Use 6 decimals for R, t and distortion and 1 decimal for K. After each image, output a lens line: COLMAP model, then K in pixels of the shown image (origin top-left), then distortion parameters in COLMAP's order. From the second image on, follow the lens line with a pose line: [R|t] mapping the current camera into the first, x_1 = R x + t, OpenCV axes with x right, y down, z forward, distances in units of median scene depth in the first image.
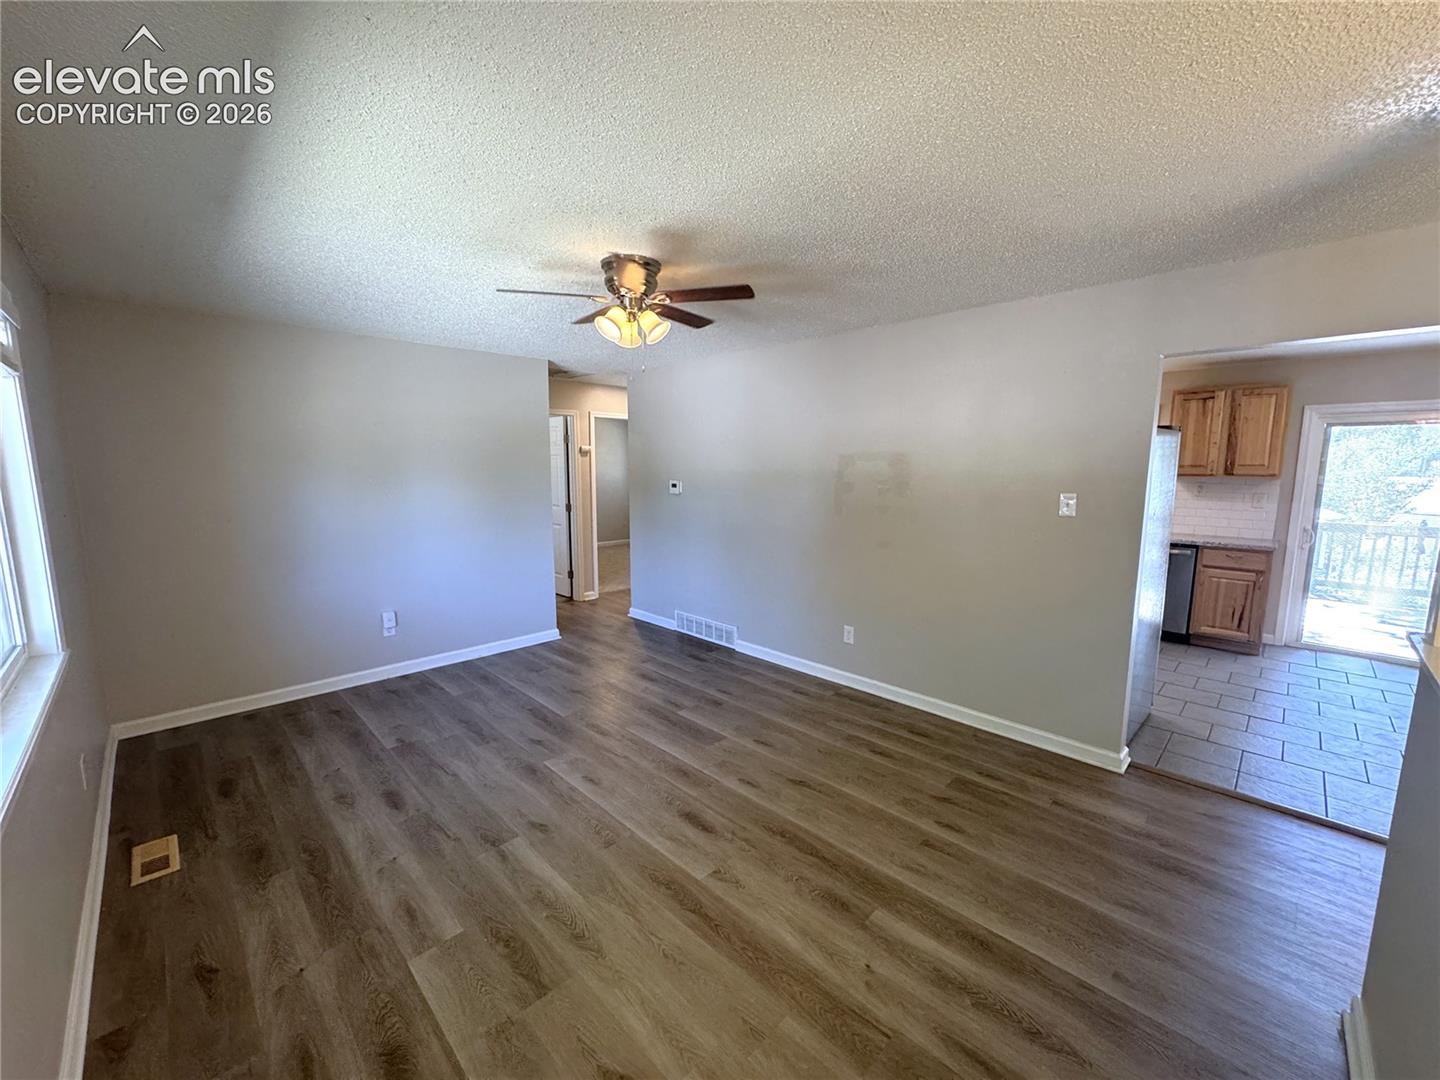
lens RADIAL K [[576.3, 0, 720.5], [0, 576.3, 540.2], [0, 0, 1]] dist [-0.001938, 0.000015]
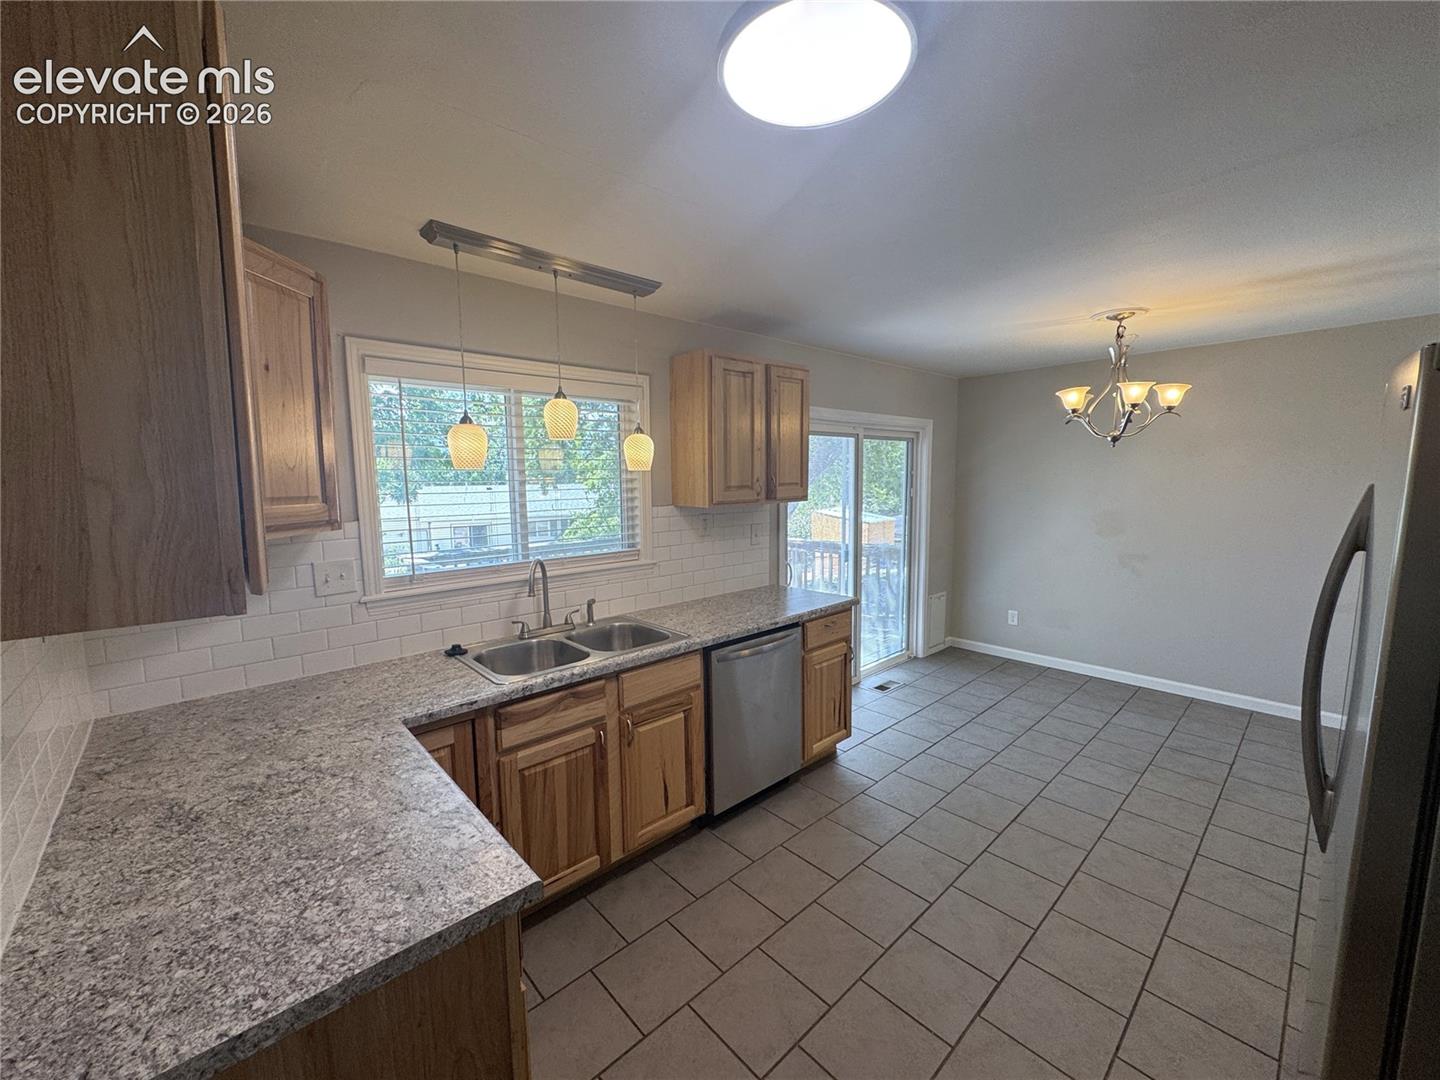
lens RADIAL K [[576.3, 0, 728.9], [0, 576.3, 532.0], [0, 0, 1]] dist [-0.001938, 0.000015]
pose [[0.036828, -0.105946, 0.993690, 0.328764], [0.138712, 0.985280, 0.099908, -0.199580], [-0.989648, 0.134157, 0.050982, 1.370611]]
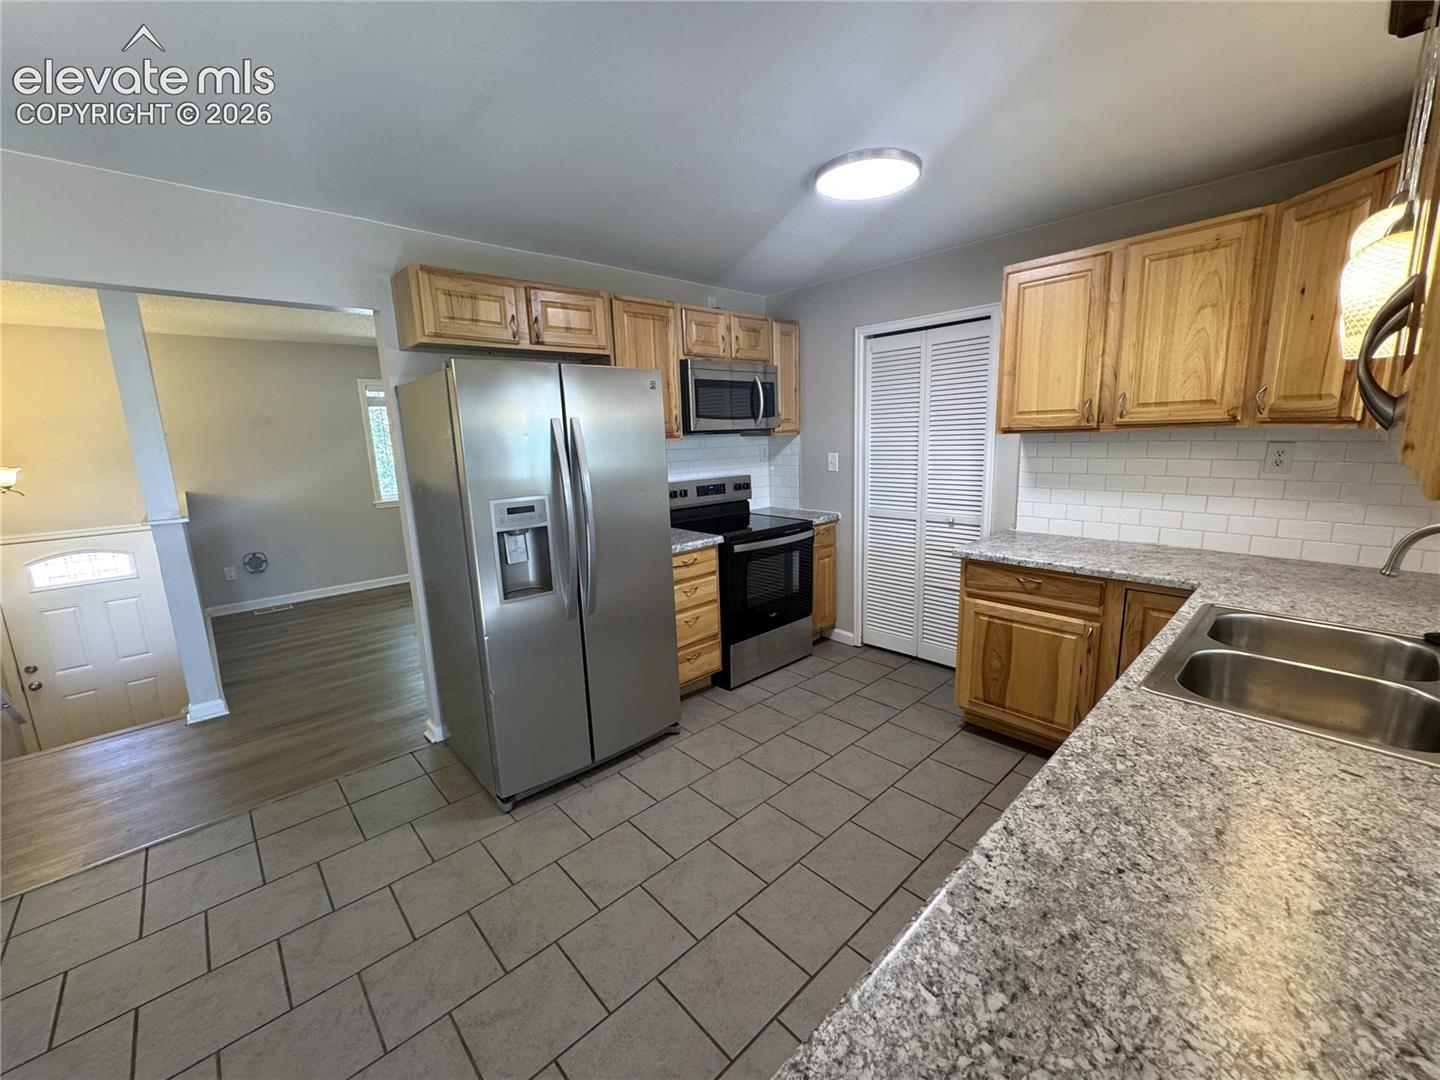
lens RADIAL K [[576.3, 0, 716.6], [0, 576.3, 542.1], [0, 0, 1]] dist [-0.001938, 0.000015]
pose [[-0.037615, 0.187367, -0.981570, 1.312091], [-0.102628, 0.976346, 0.190303, -0.140987], [0.994008, 0.107895, -0.017496, 1.202045]]
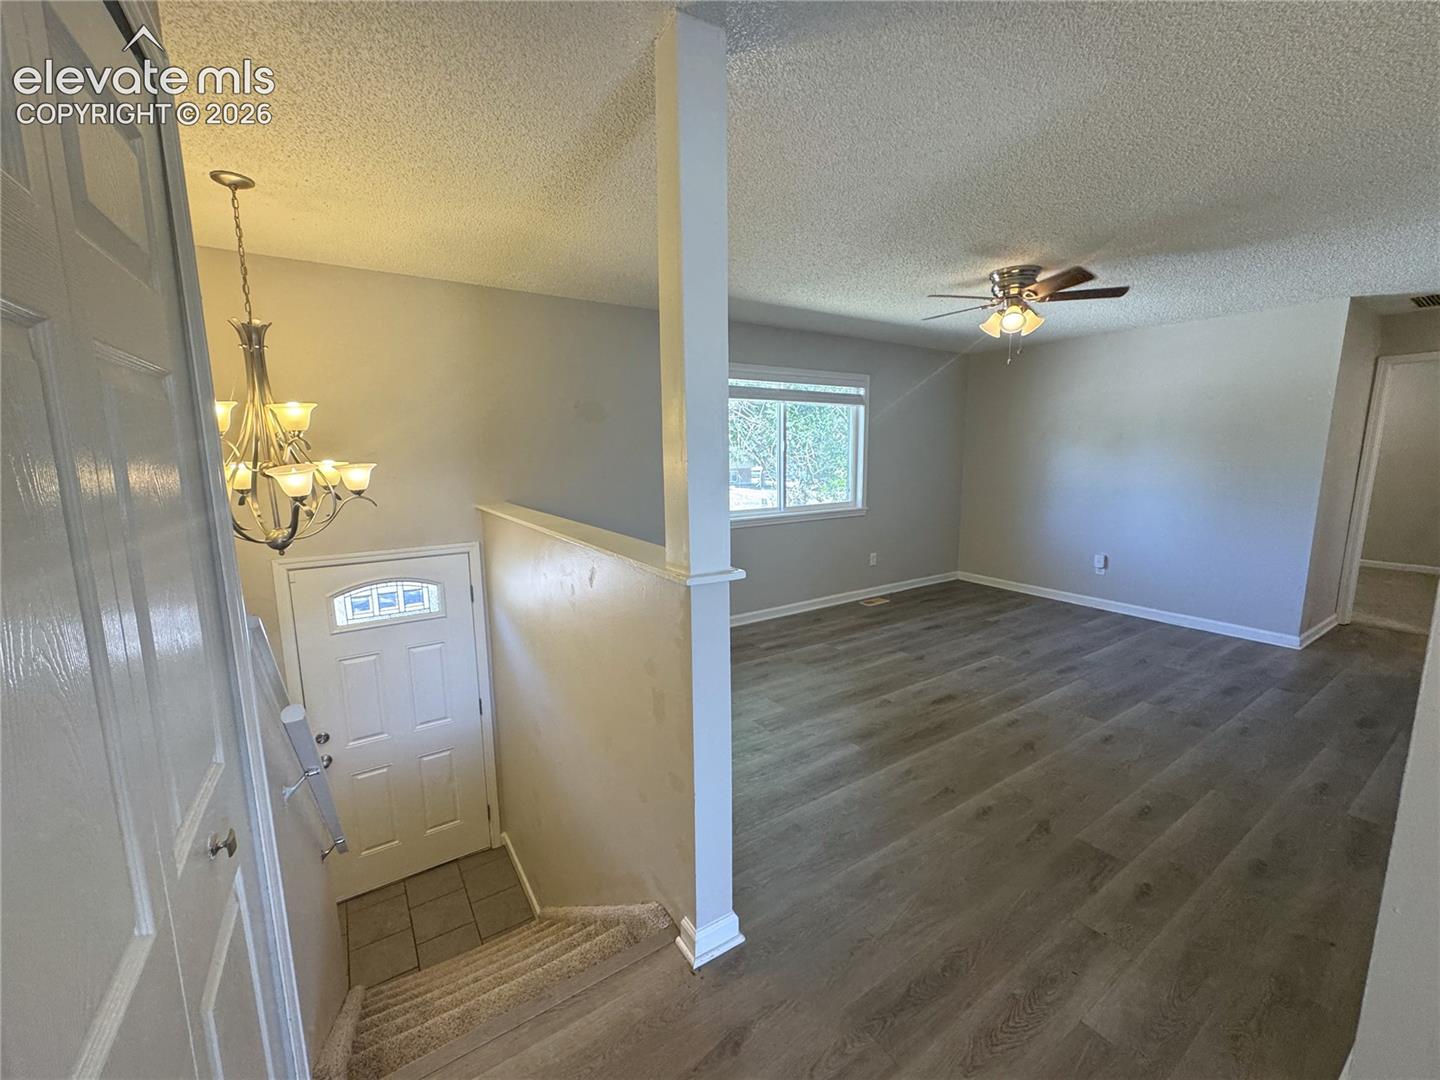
lens RADIAL K [[576.3, 0, 718.5], [0, 576.3, 540.7], [0, 0, 1]] dist [-0.001938, 0.000015]
pose [[-0.195002, 0.154089, -0.968623, 0.906555], [-0.122780, 0.975978, 0.179977, -0.033298], [0.973088, 0.154024, -0.171398, 0.461951]]
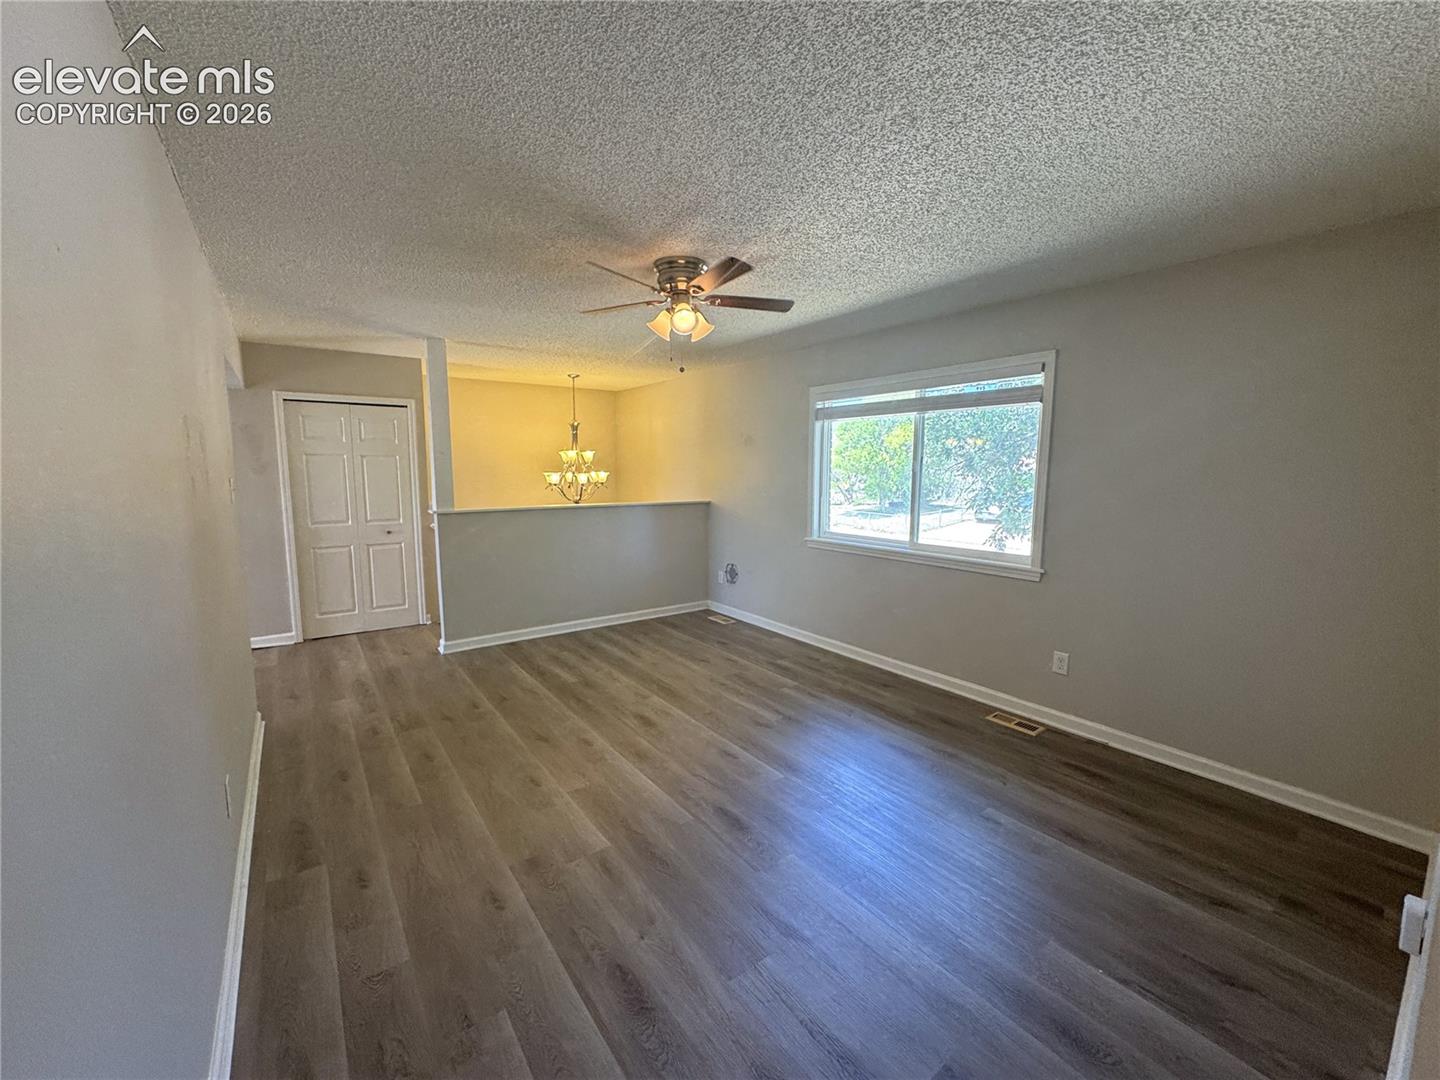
lens RADIAL K [[576.3, 0, 718.8], [0, 576.3, 534.5], [0, 0, 1]] dist [-0.001938, 0.000015]
pose [[-0.989511, -0.022330, 0.142720, -0.272394], [0.013283, 0.969730, 0.243818, -0.176089], [-0.143844, 0.243156, -0.959262, 1.500503]]
